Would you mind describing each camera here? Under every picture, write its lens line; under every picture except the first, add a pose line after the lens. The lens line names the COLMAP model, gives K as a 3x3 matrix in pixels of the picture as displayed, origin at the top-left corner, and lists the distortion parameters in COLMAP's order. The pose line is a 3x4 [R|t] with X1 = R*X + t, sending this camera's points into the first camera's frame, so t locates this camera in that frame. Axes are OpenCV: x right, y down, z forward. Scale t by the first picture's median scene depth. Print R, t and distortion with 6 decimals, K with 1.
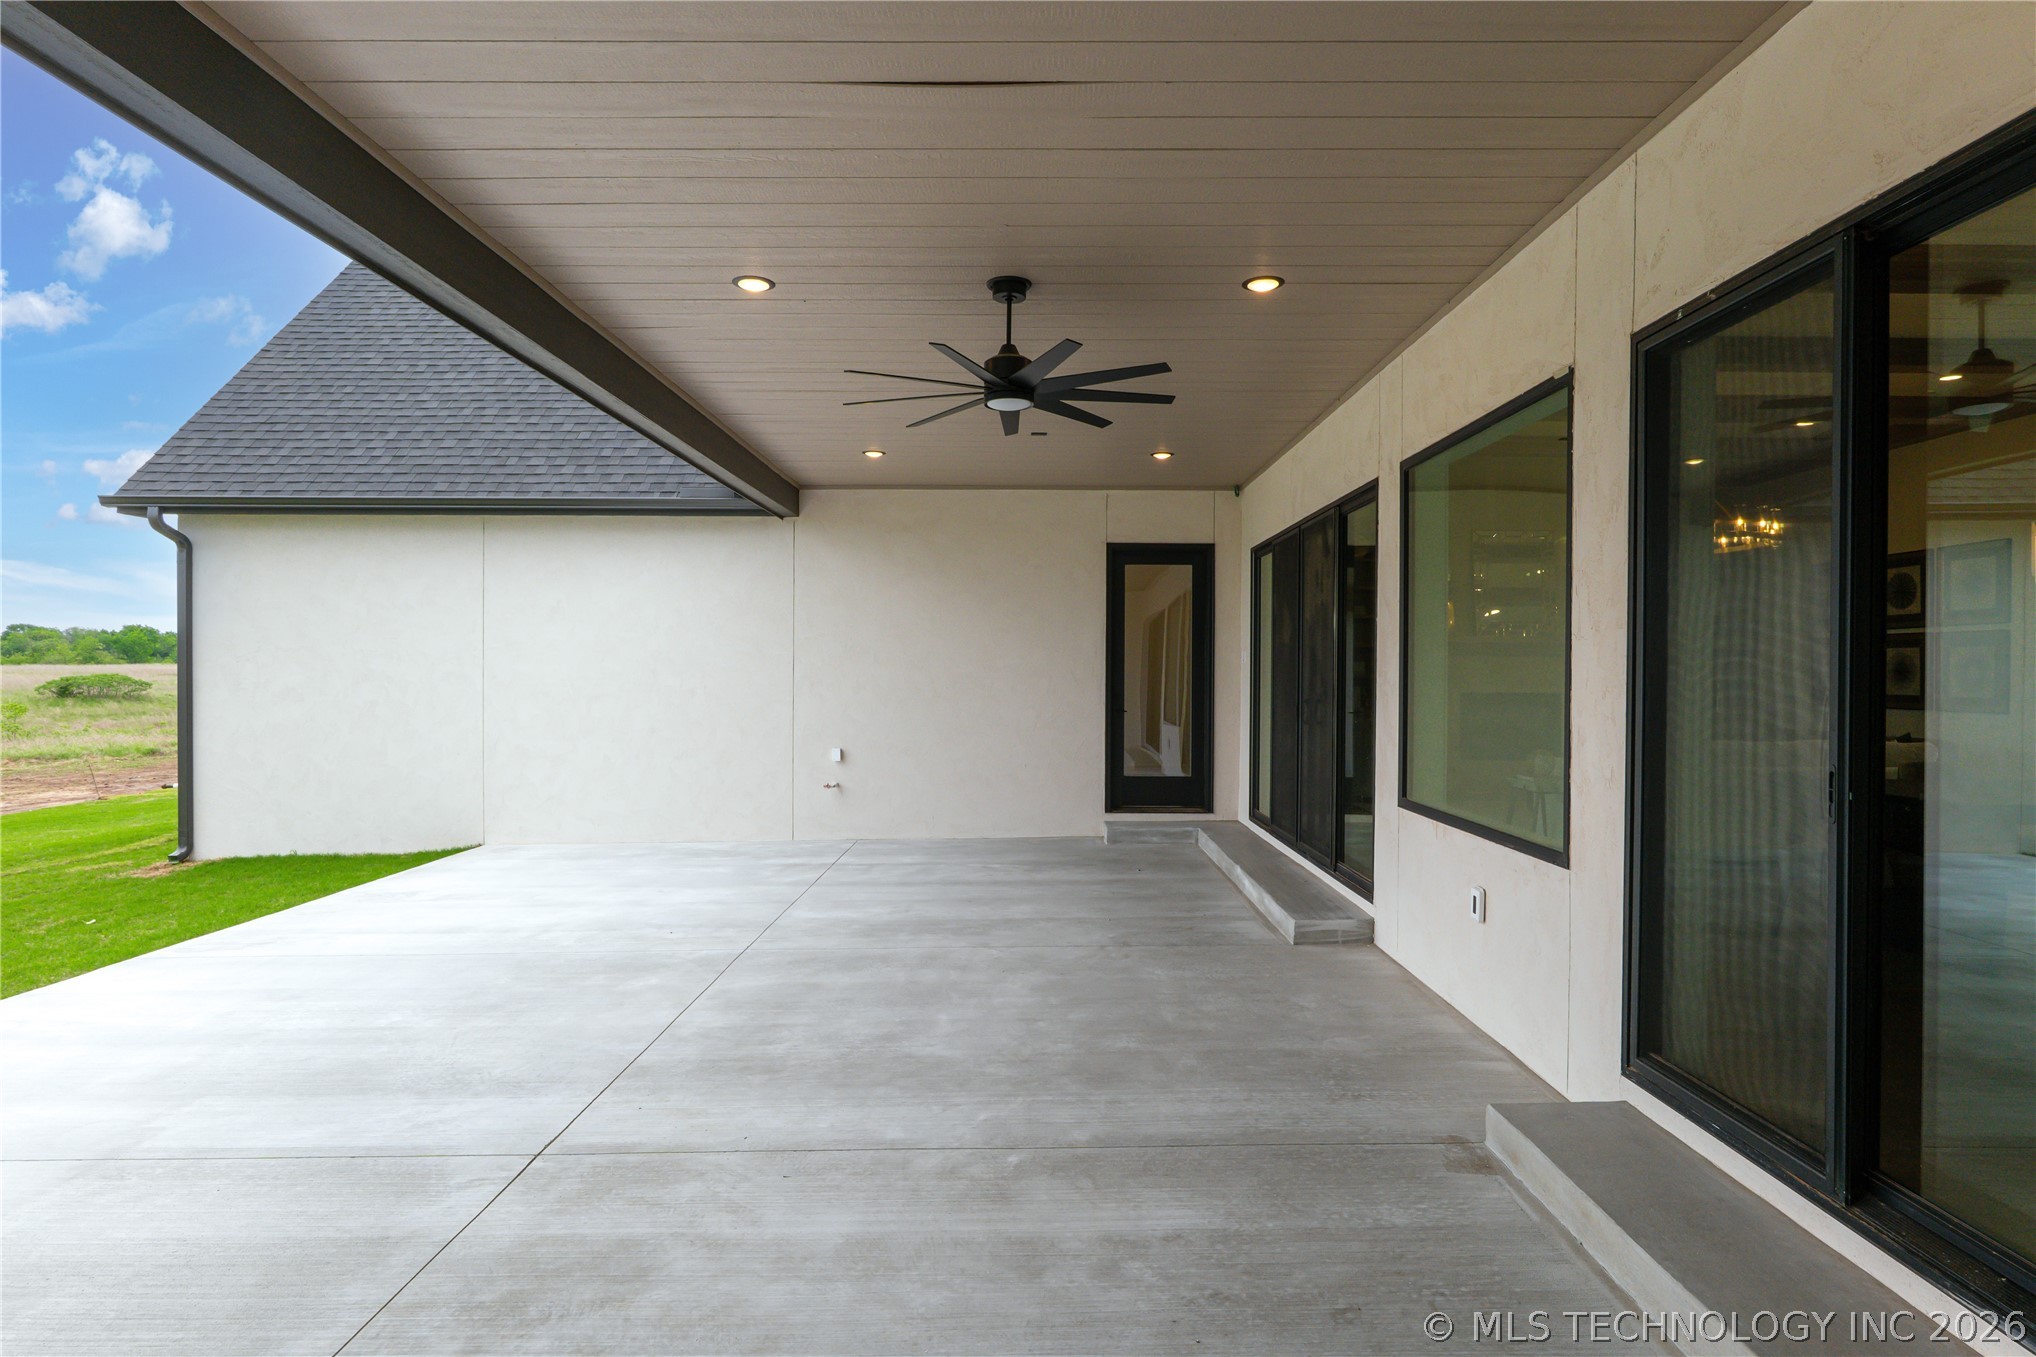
lens RADIAL K [[1074.2, 0, 1024.4], [0, 1074.2, 677.9], [0, 0, 1]] dist [-0.024098, 0.012601]
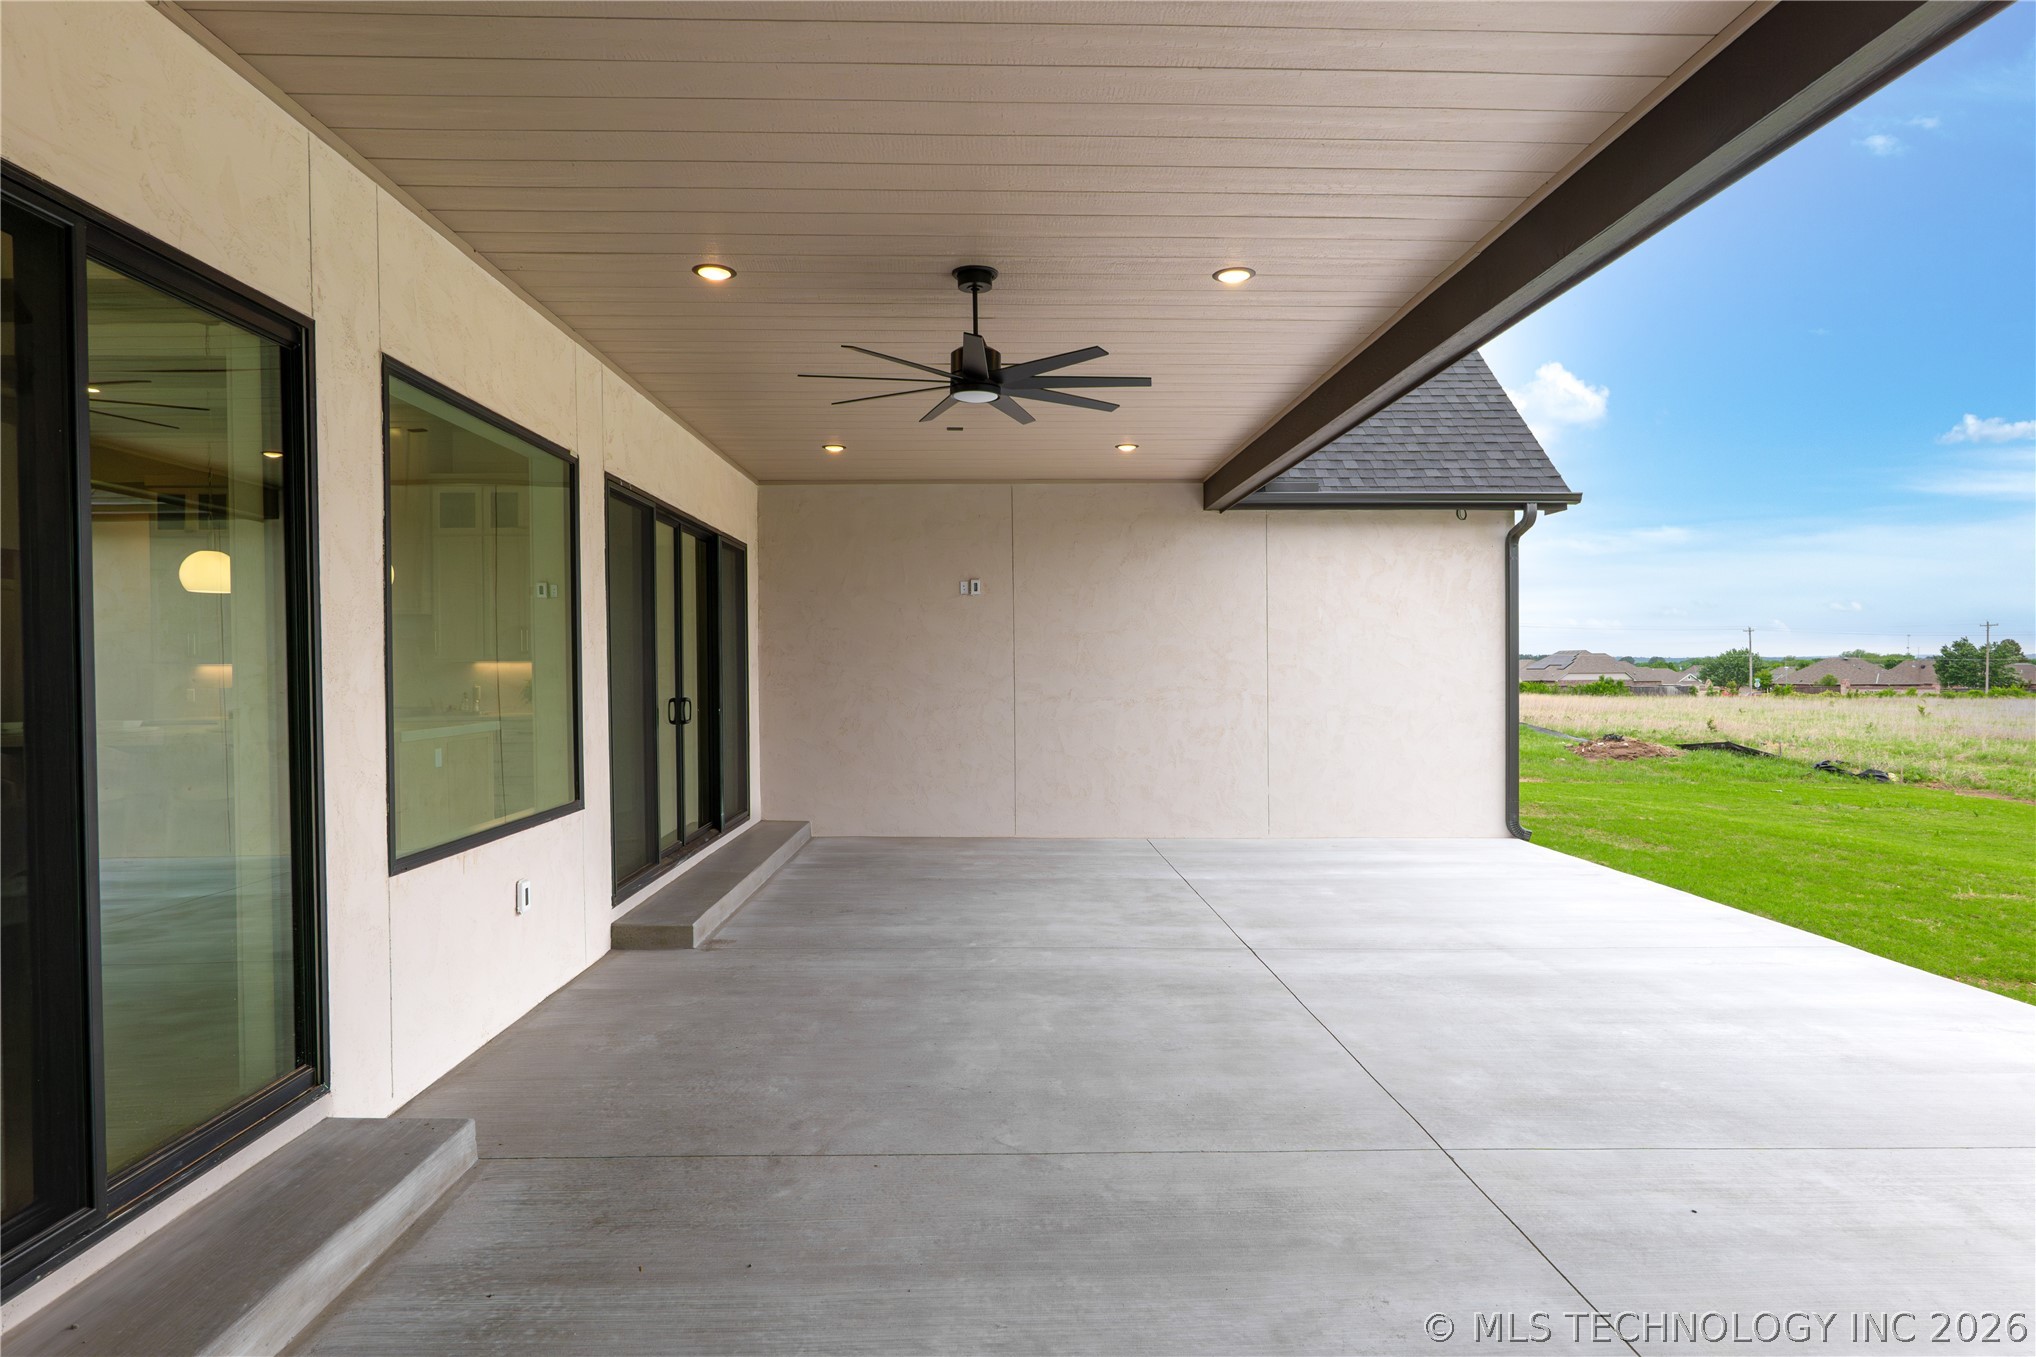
lens RADIAL K [[1074.2, 0, 1024.4], [0, 1074.2, 677.9], [0, 0, 1]] dist [-0.024098, 0.012601]
pose [[-0.999052, 0.005121, -0.043229, -0.016245], [0.004419, 0.999857, 0.016326, -0.014330], [0.043306, 0.016120, -0.998932, 2.118515]]
